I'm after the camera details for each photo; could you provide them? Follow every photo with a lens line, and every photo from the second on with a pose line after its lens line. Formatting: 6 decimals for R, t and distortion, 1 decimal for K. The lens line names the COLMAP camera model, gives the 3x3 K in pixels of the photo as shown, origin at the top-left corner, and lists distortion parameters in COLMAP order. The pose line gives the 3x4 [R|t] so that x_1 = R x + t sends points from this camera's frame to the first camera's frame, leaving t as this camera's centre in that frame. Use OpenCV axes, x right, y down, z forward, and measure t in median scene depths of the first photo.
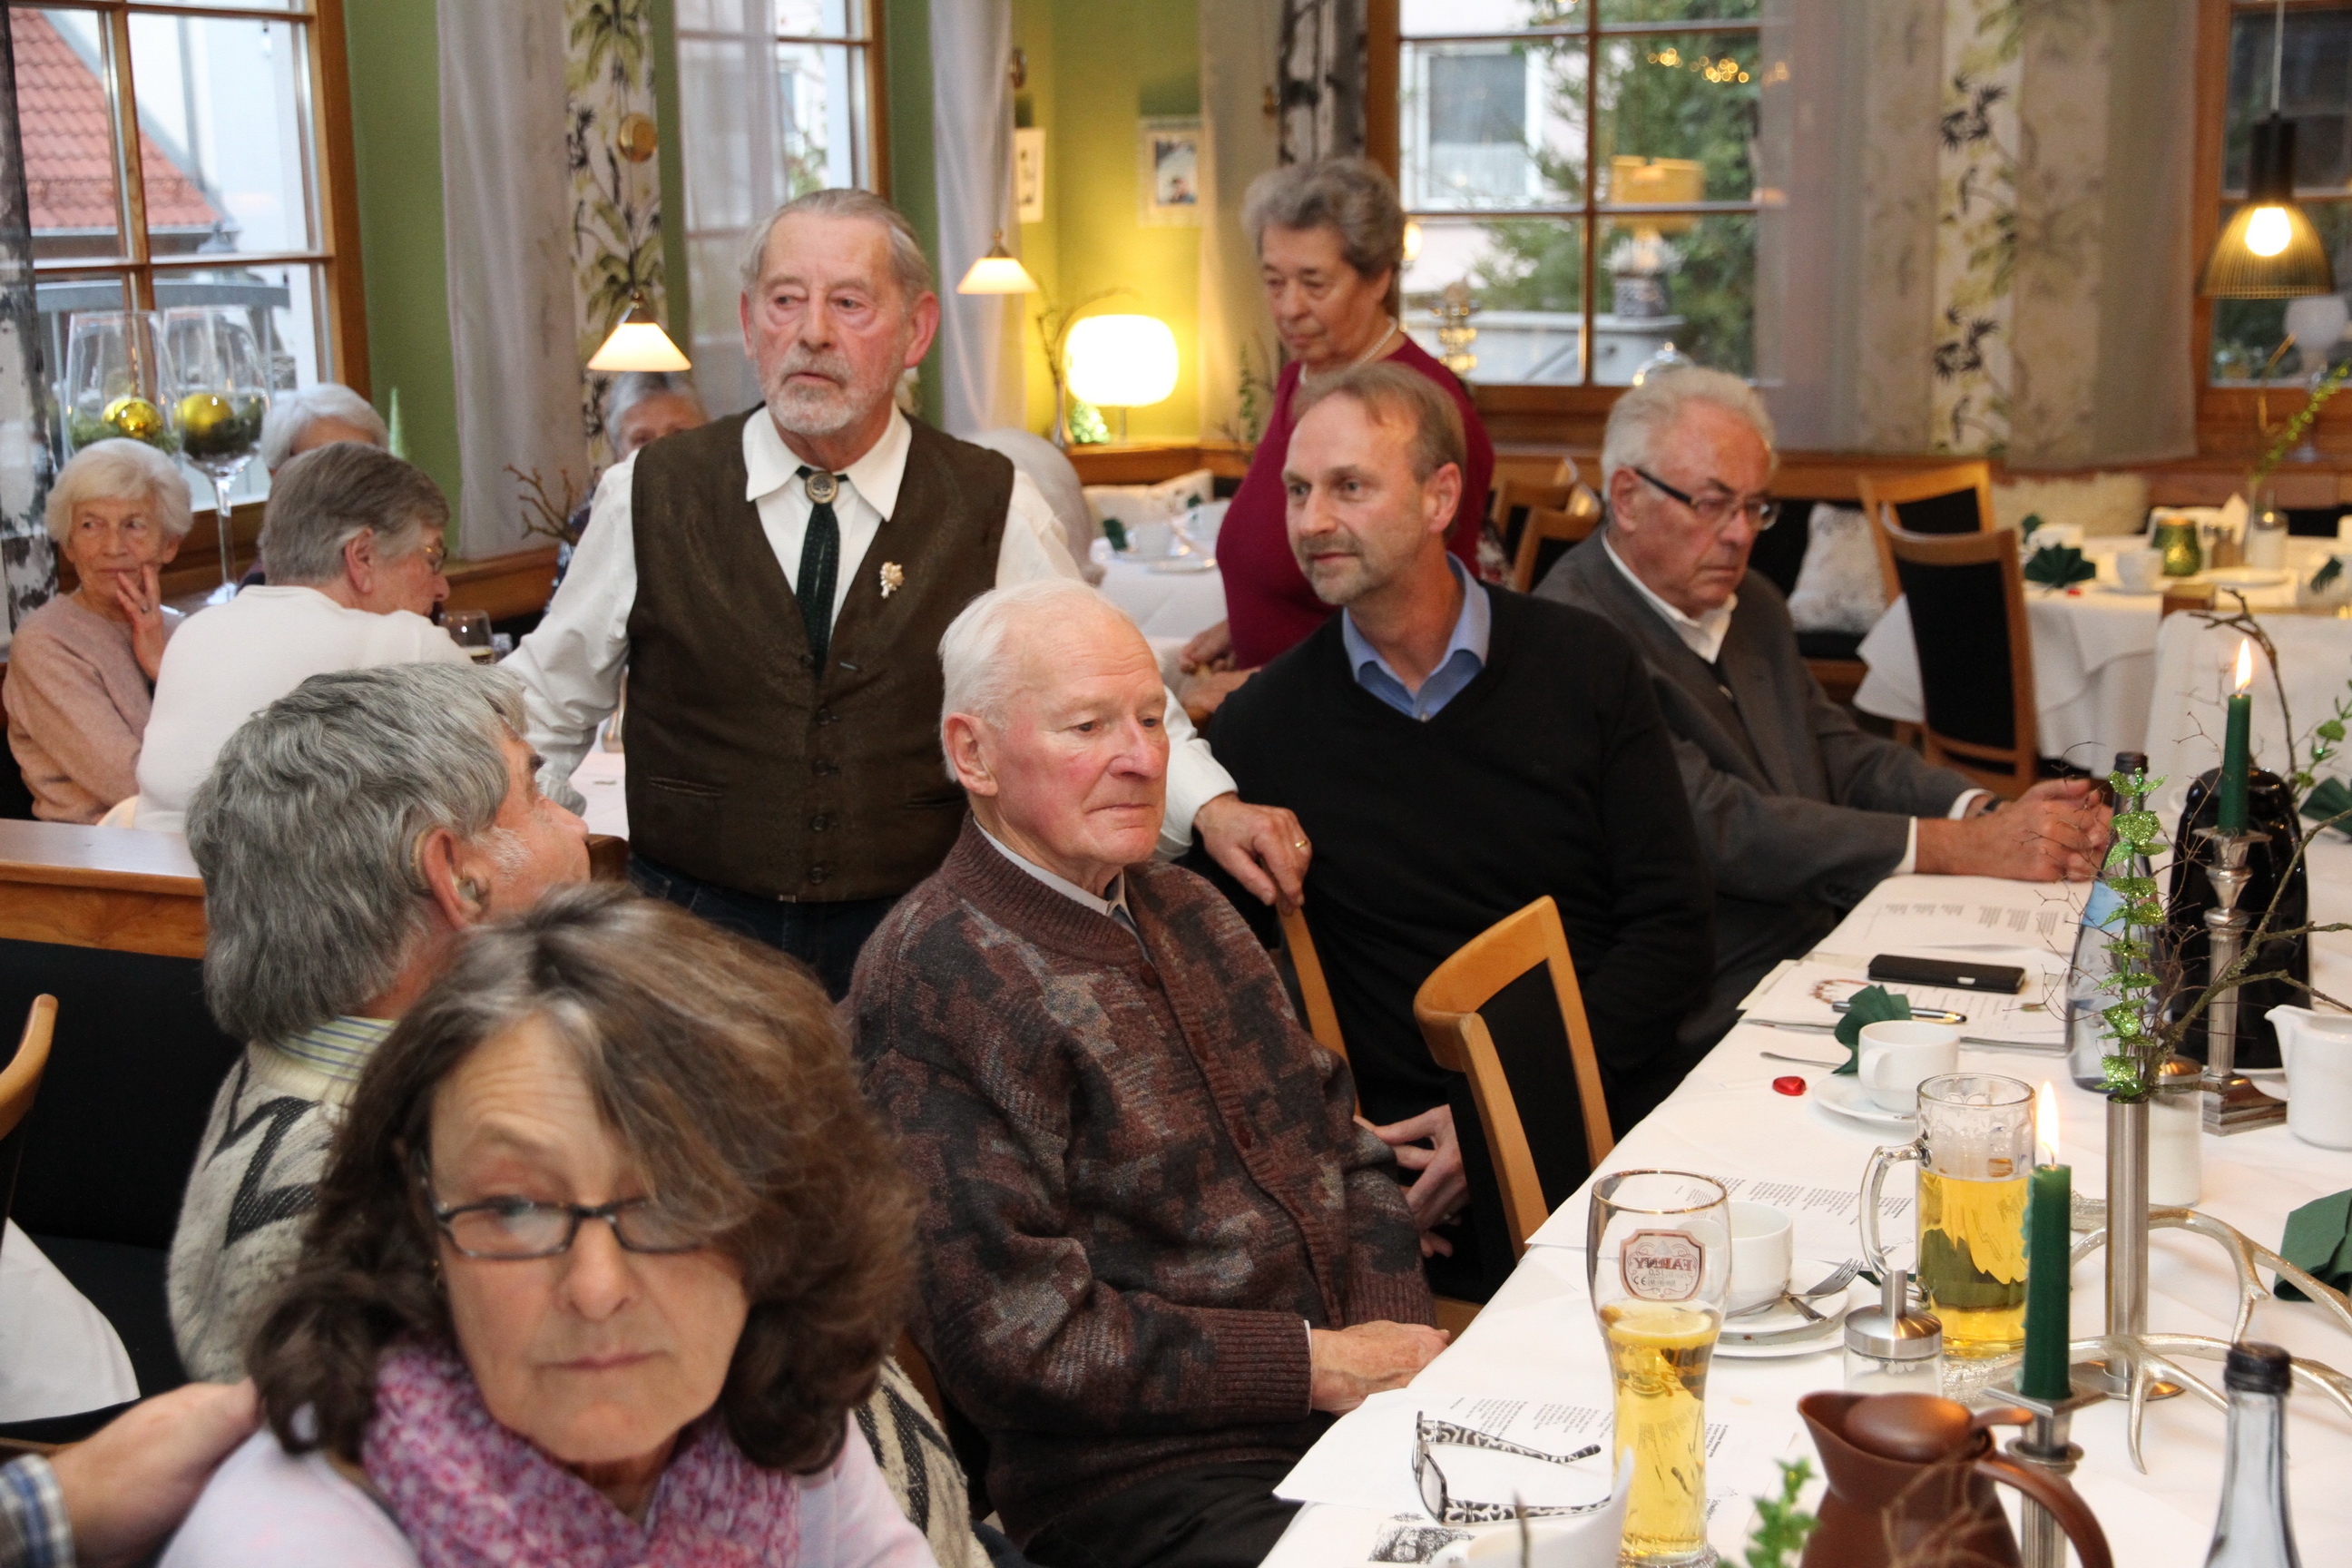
lens RADIAL K [[3422.5, 0, 1176.4], [0, 3422.5, 784.1], [0, 0, 1]] dist [0.042498, 0.000000]
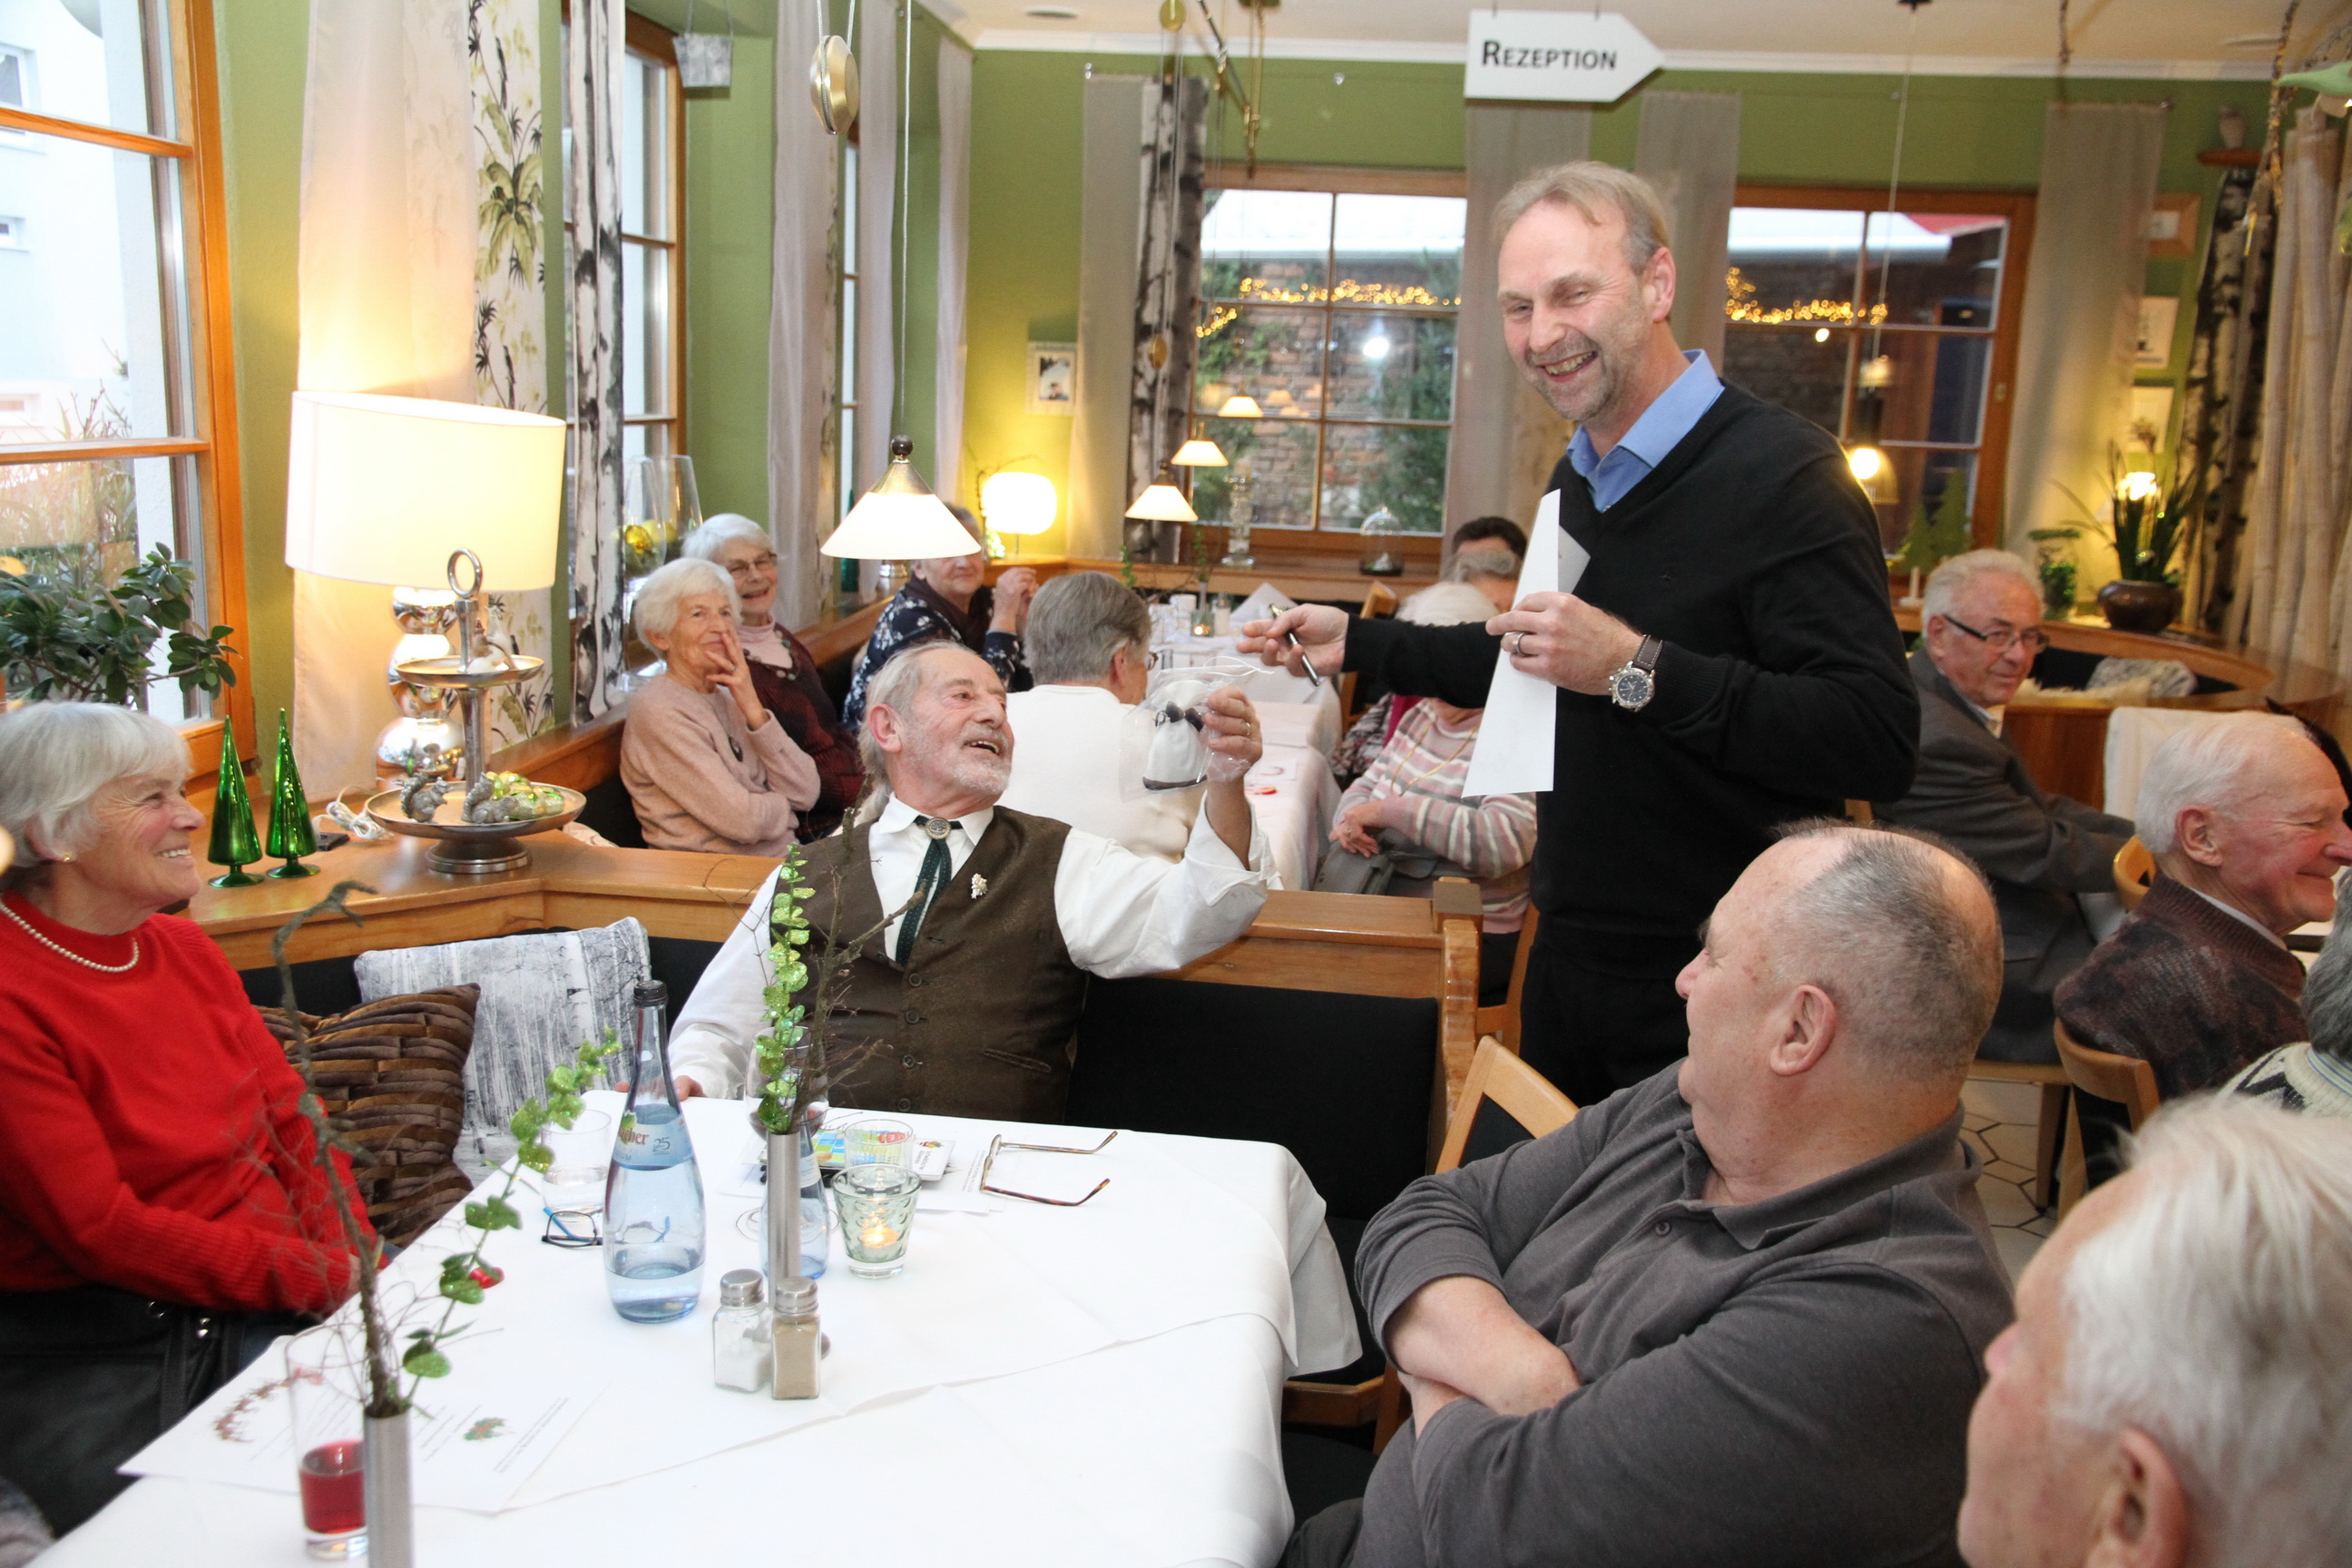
lens RADIAL K [[2114.7, 0, 1175.5], [0, 2114.7, 785.6], [0, 0, 1]] dist [-0.008876, -0.000208]
pose [[0.936487, -0.012532, 0.350477, -0.286631], [0.005985, 0.999787, 0.019758, -0.018644], [-0.350650, -0.016405, 0.936363, 0.112421]]
